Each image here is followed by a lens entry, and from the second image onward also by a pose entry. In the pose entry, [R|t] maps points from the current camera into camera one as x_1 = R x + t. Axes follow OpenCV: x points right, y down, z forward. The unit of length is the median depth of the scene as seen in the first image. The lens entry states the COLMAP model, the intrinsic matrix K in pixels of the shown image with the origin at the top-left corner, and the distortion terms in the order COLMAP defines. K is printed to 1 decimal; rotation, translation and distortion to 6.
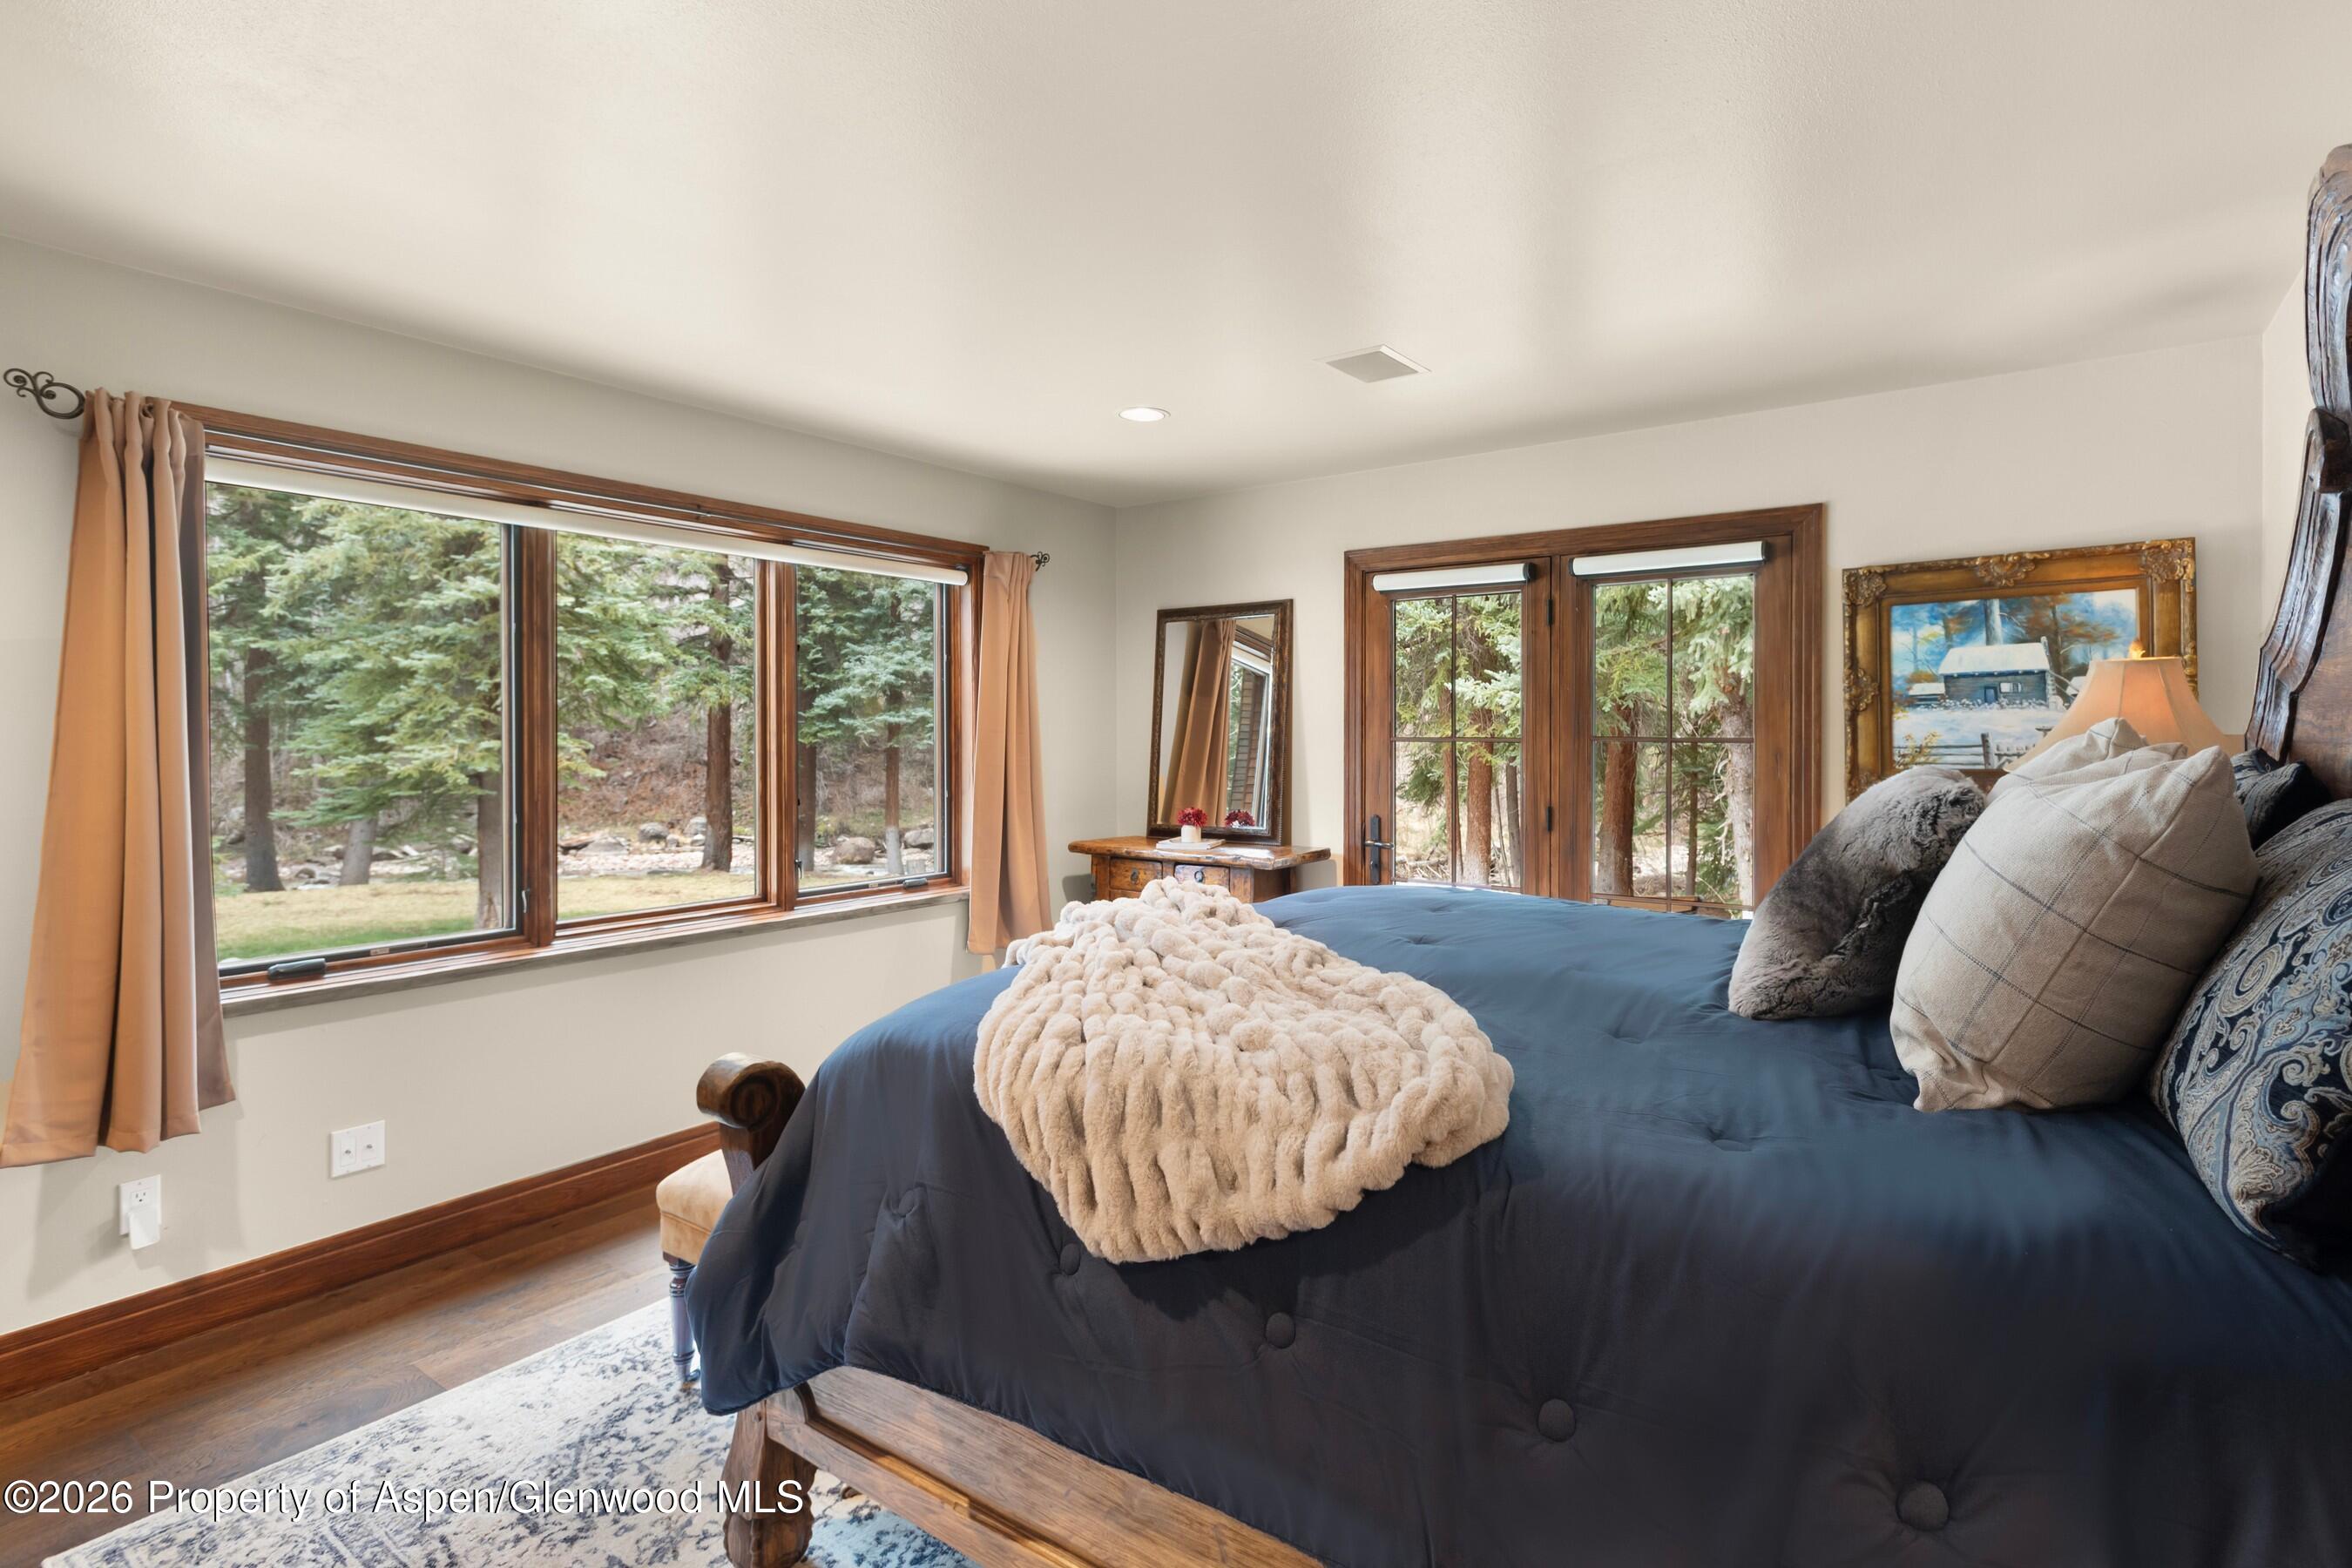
lens RADIAL K [[1133.5, 0, 1178.0], [0, 1133.5, 778.6], [0, 0, 1]] dist [0.016660, -0.002571]
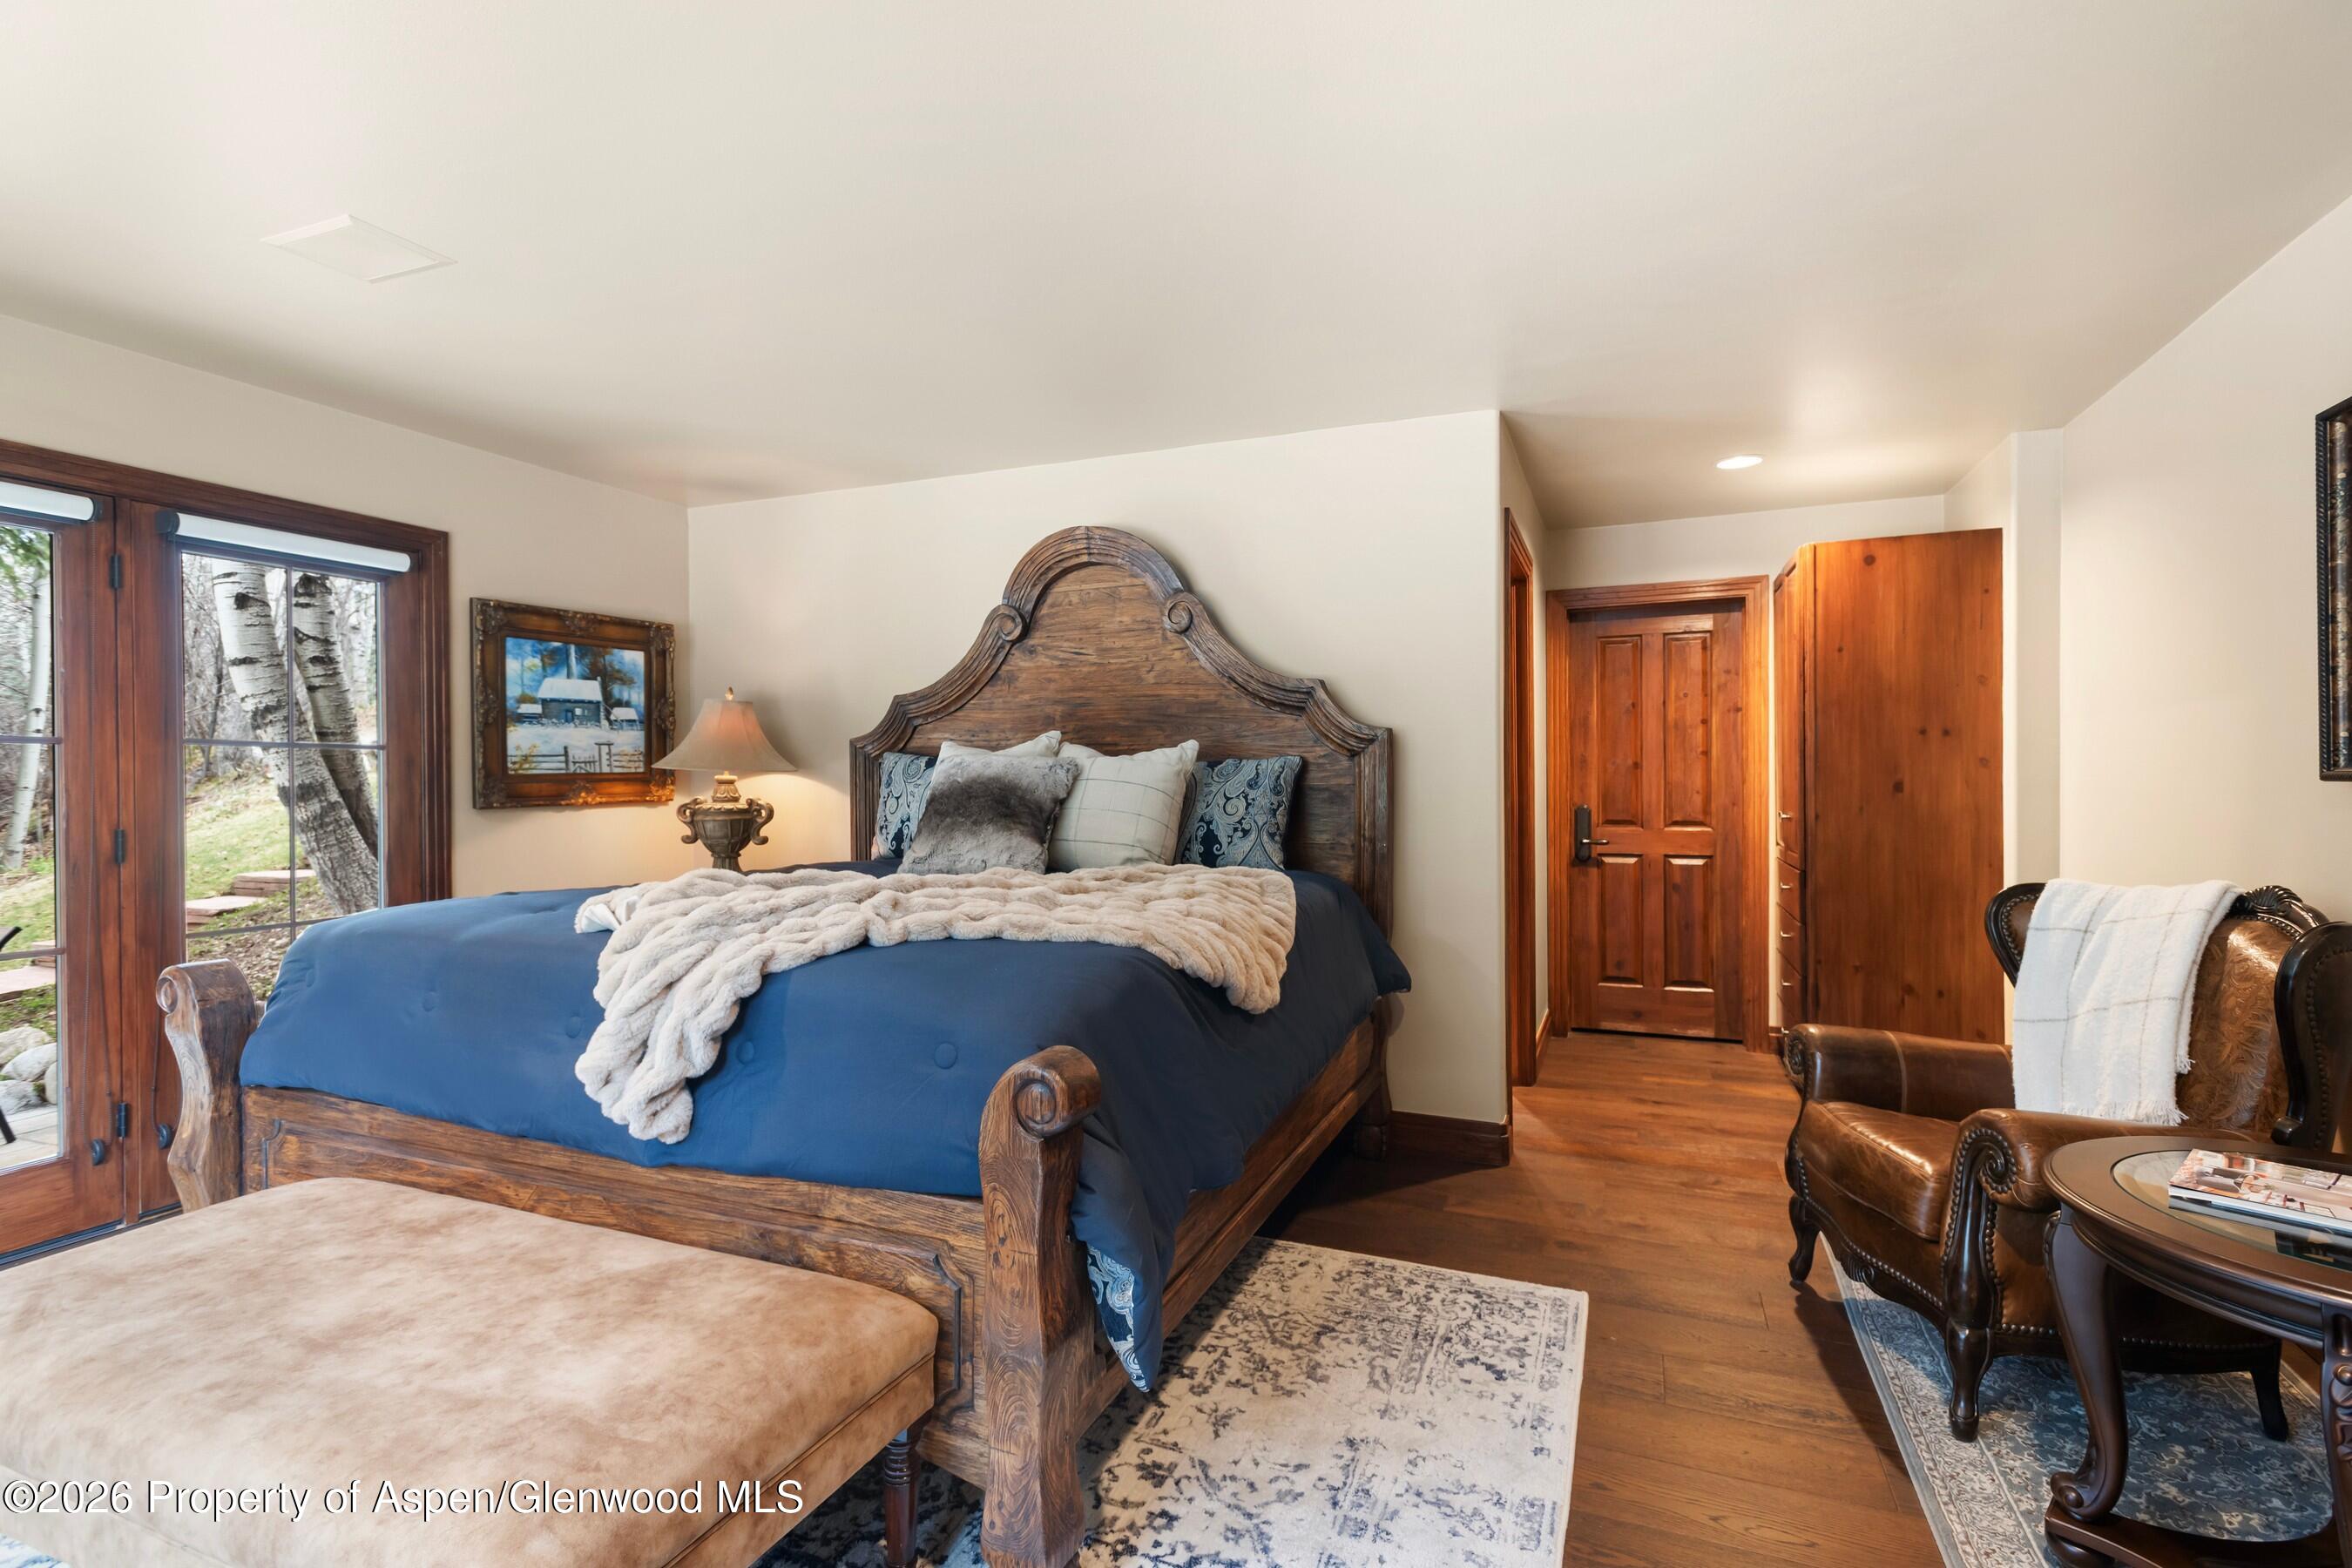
lens RADIAL K [[1133.5, 0, 1177.2], [0, 1133.5, 775.9], [0, 0, 1]] dist [0.016660, -0.002571]
pose [[-0.210613, -0.019615, 0.977373, -0.697982], [0.000816, 0.999795, 0.020241, -0.030720], [-0.977569, 0.005060, -0.210554, 0.581269]]
